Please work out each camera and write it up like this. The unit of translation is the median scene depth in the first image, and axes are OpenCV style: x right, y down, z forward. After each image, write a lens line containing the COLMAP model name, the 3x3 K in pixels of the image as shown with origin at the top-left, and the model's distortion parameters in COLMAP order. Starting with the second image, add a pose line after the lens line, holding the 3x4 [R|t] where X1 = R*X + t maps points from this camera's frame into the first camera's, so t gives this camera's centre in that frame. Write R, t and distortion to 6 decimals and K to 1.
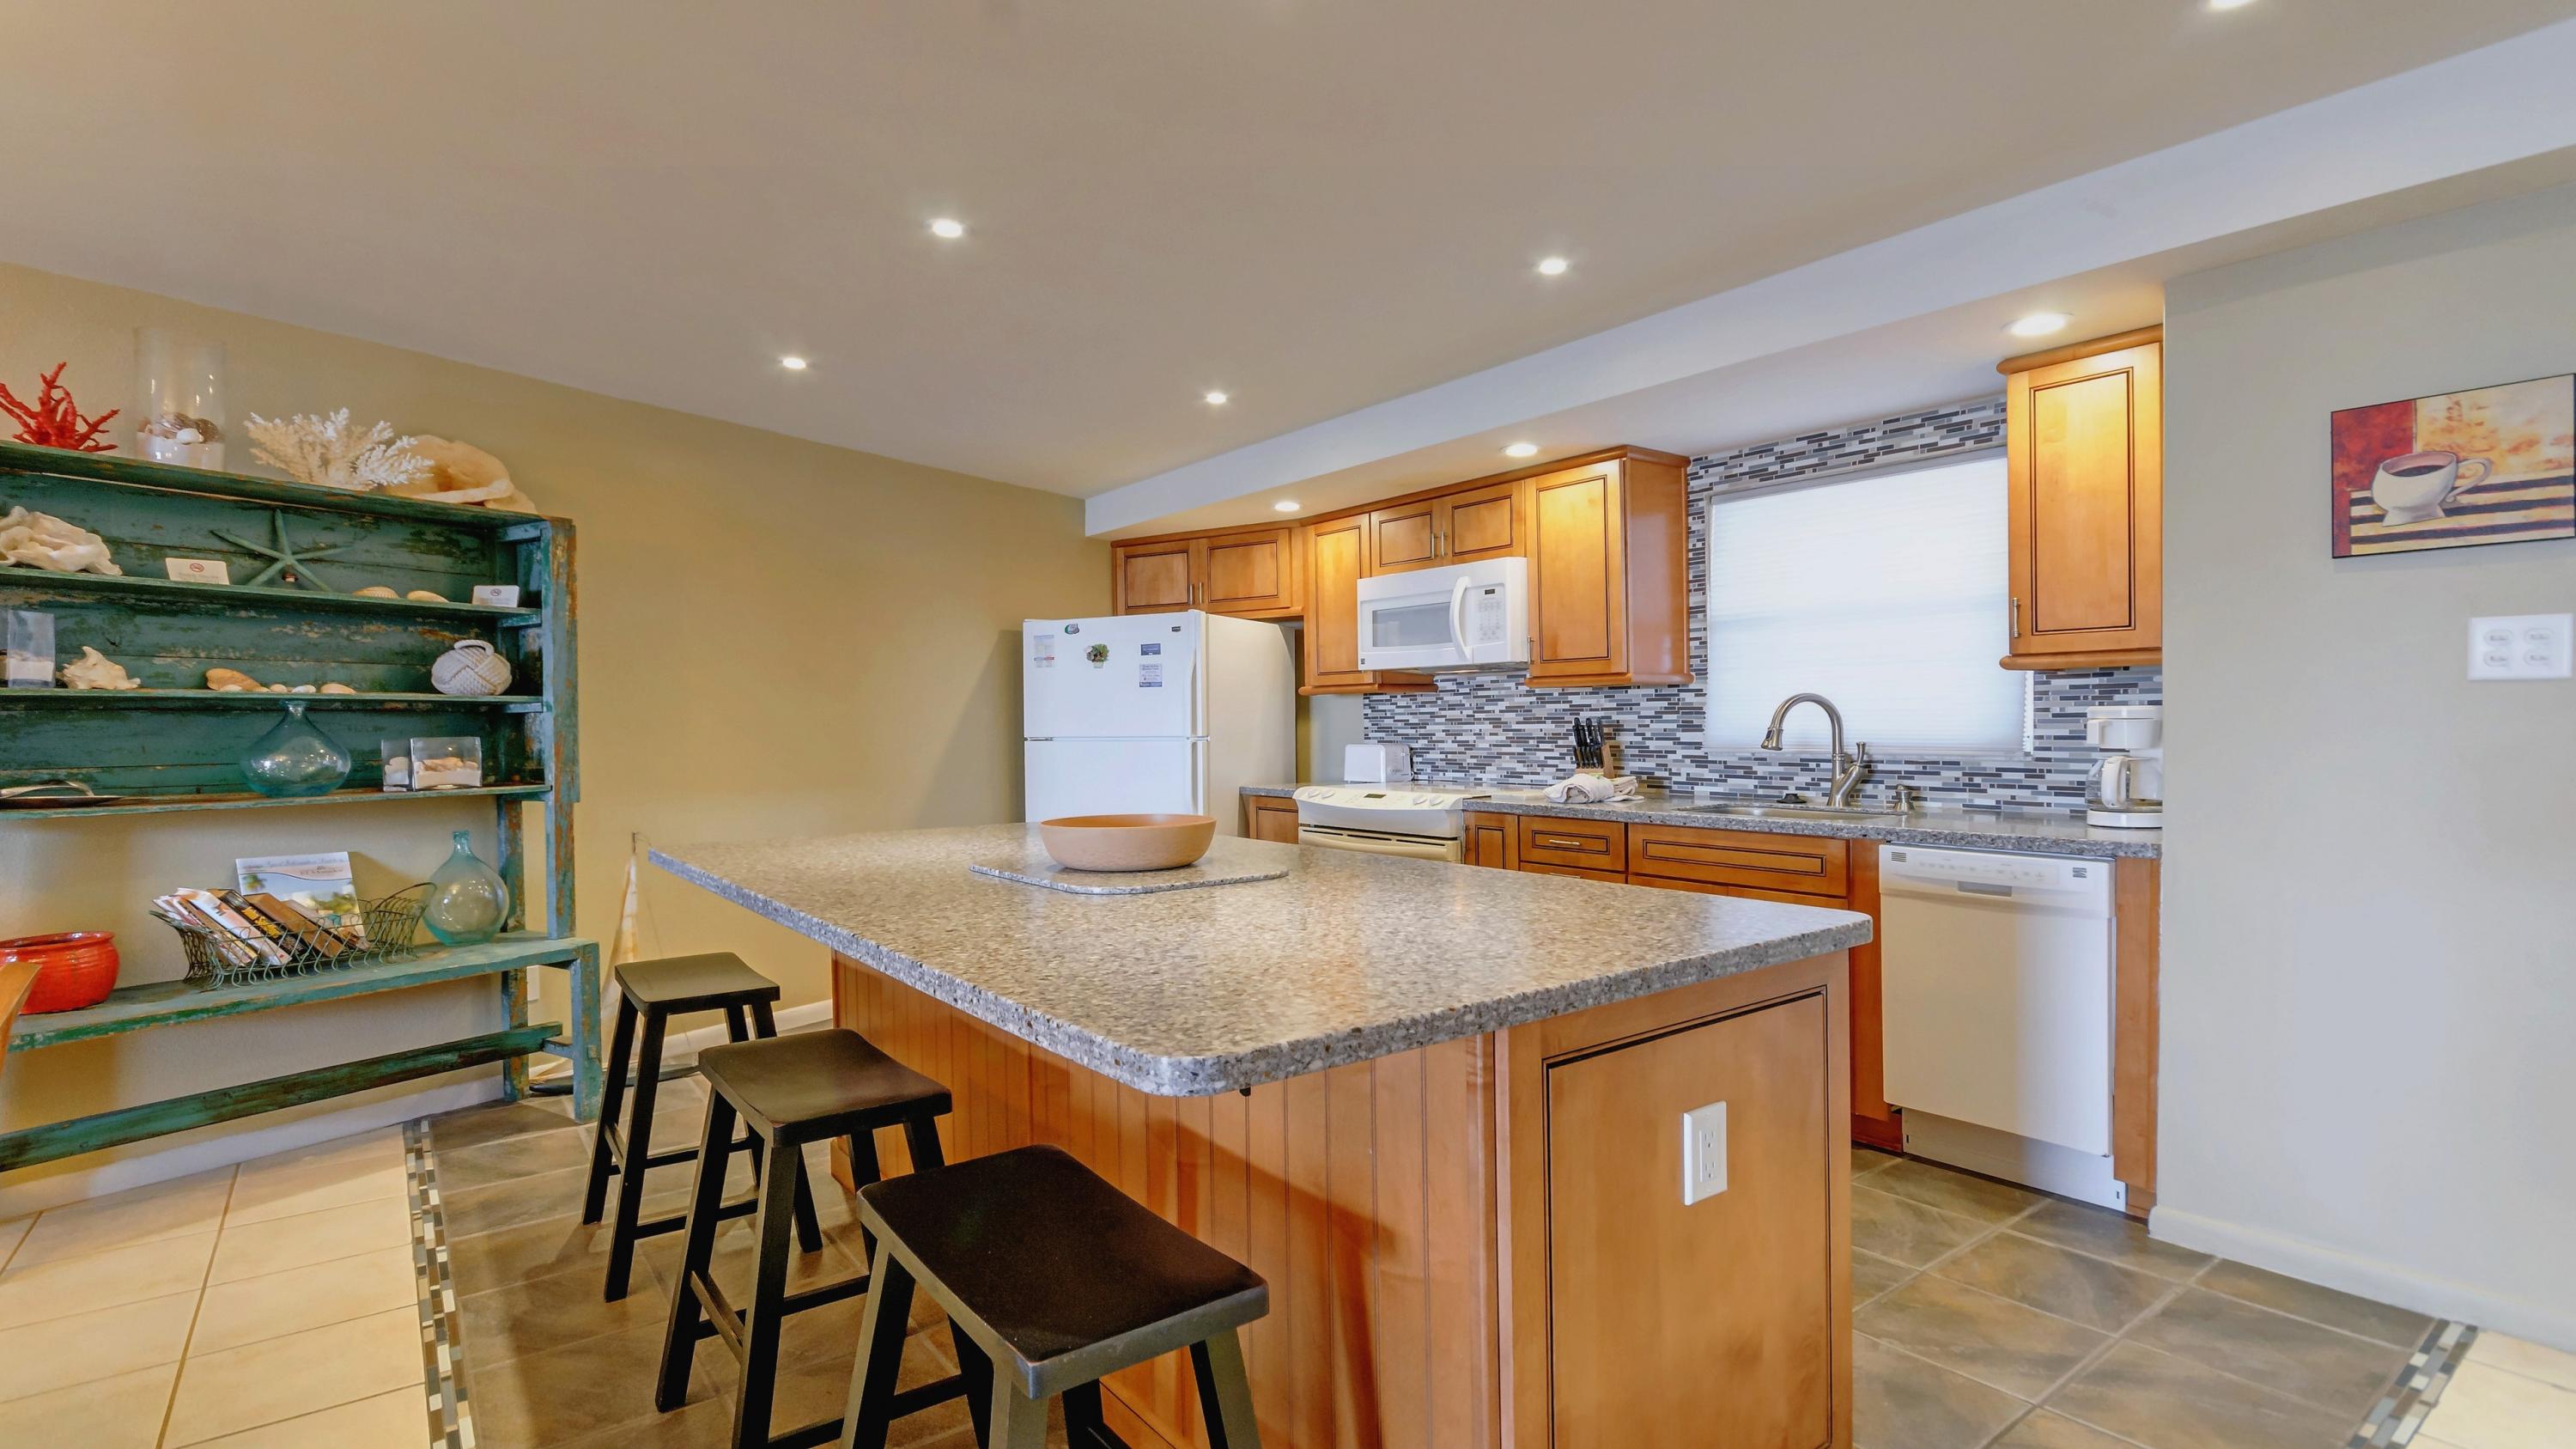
lens RADIAL K [[1223.9, 0, 1268.2], [0, 1223.9, 726.4], [0, 0, 1]] dist [-0.001528, -0.000375]
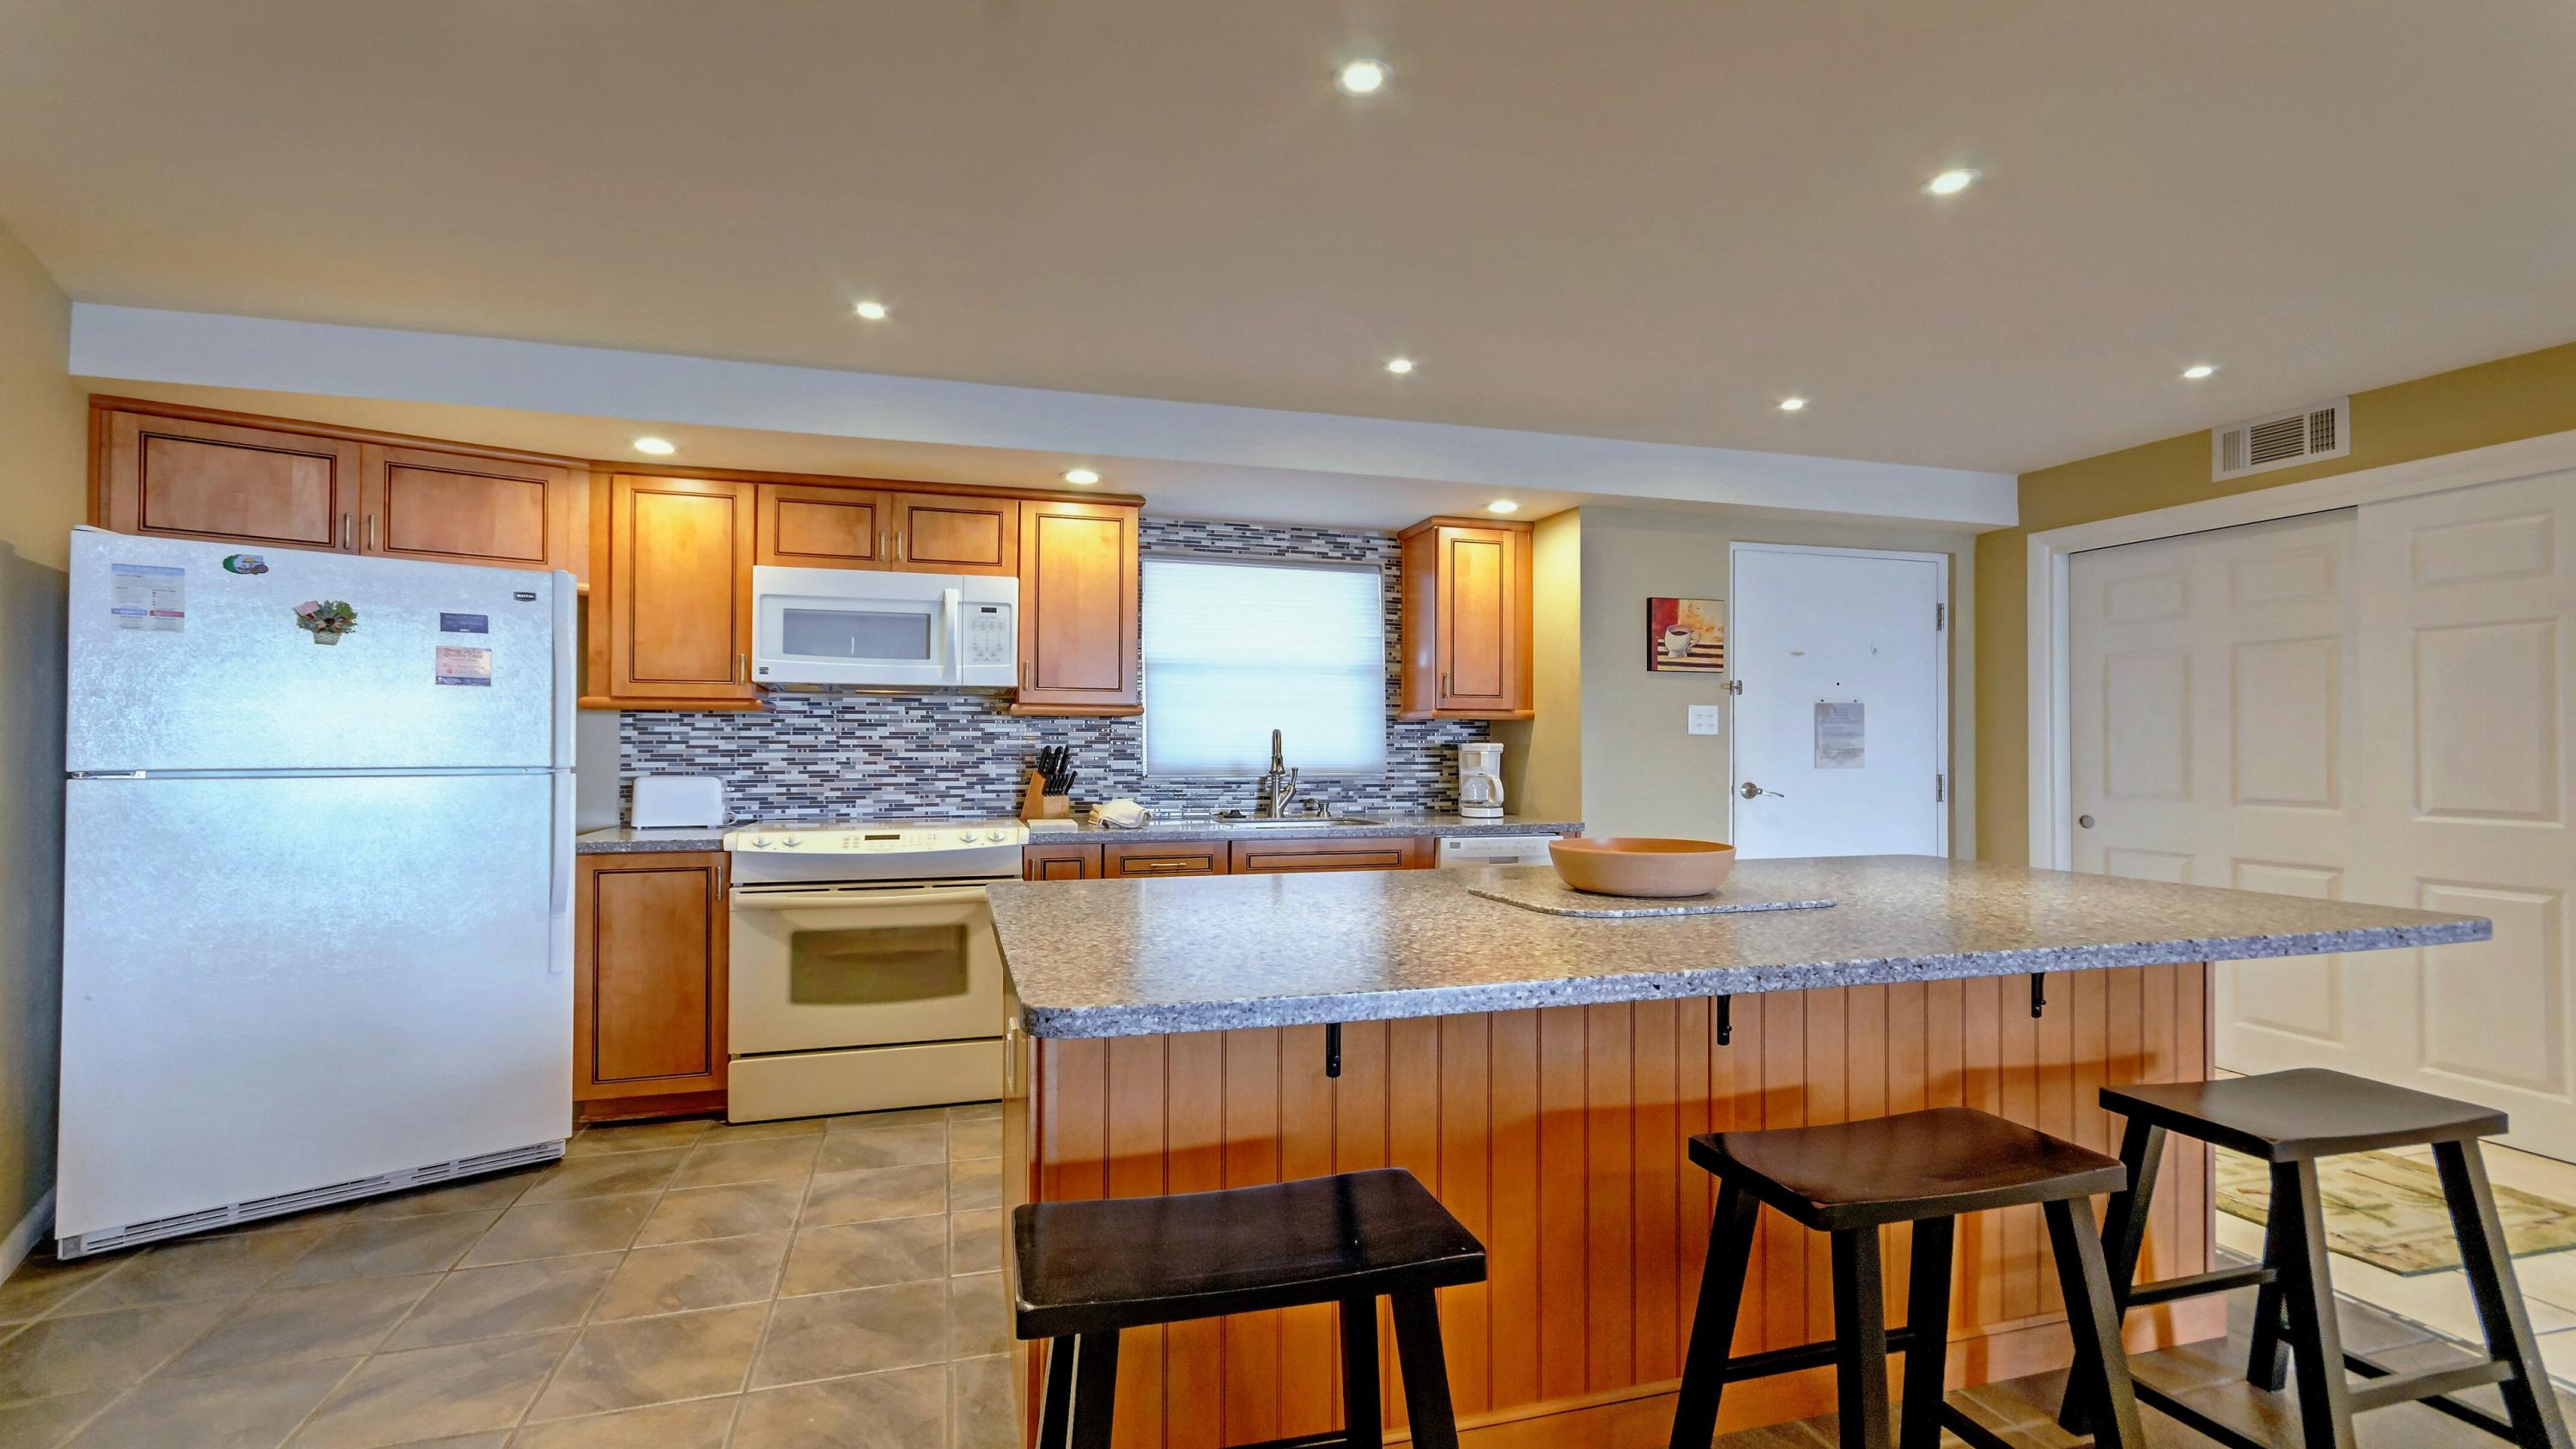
lens RADIAL K [[1130.0, 0, 1283.4], [0, 1130.0, 726.8], [0, 0, 1]] dist [-0.000958, 0.000025]
pose [[0.339681, 0.028657, 0.940104, -0.580416], [-0.002001, 0.999555, -0.029746, 0.004659], [-0.940539, 0.008223, 0.339587, 0.521676]]
